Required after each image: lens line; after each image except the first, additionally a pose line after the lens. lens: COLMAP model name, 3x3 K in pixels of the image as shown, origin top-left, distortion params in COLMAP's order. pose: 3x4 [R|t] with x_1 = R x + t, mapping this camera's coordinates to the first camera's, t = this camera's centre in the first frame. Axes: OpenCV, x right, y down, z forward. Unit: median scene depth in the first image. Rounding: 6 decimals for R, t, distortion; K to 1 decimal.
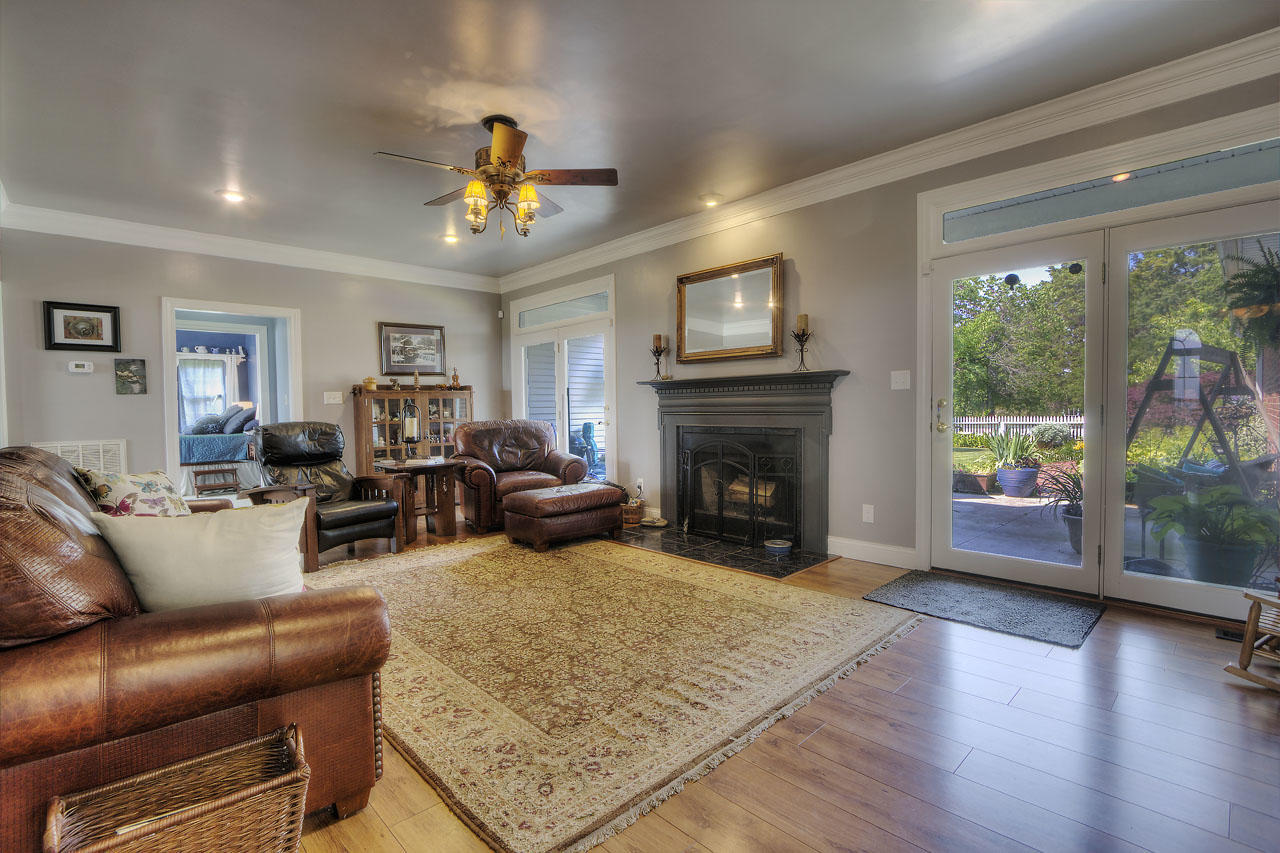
lens RADIAL K [[603.7, 0, 640.0], [0, 603.7, 426.5], [0, 0, 1]] dist [-0.000889, -0.000140]
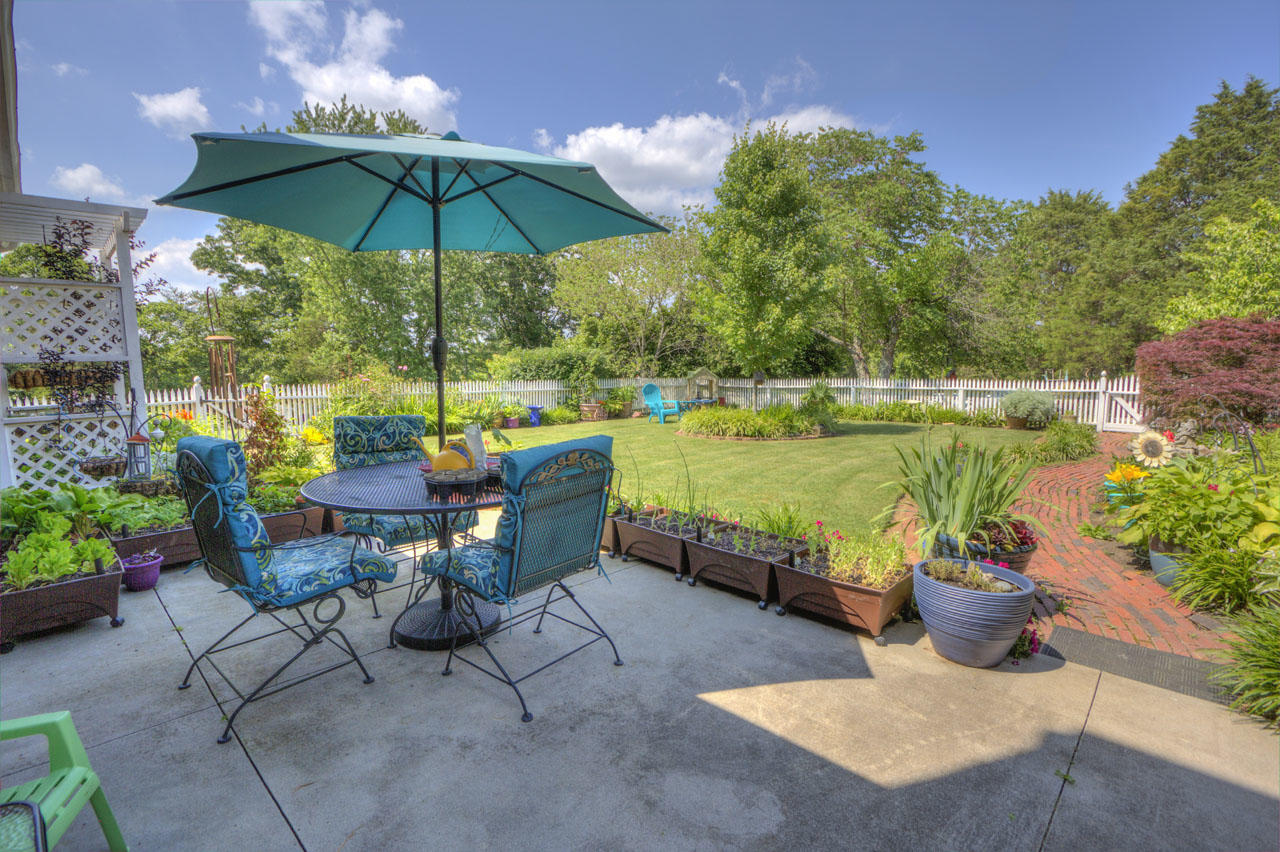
lens RADIAL K [[603.7, 0, 640.0], [0, 603.7, 426.0], [0, 0, 1]] dist [-0.000889, -0.000140]
pose [[0.999011, 0.002854, 0.044369, 0.420946], [-0.006200, 0.997130, 0.075456, -0.032406], [-0.044027, -0.075657, 0.996161, 0.672674]]
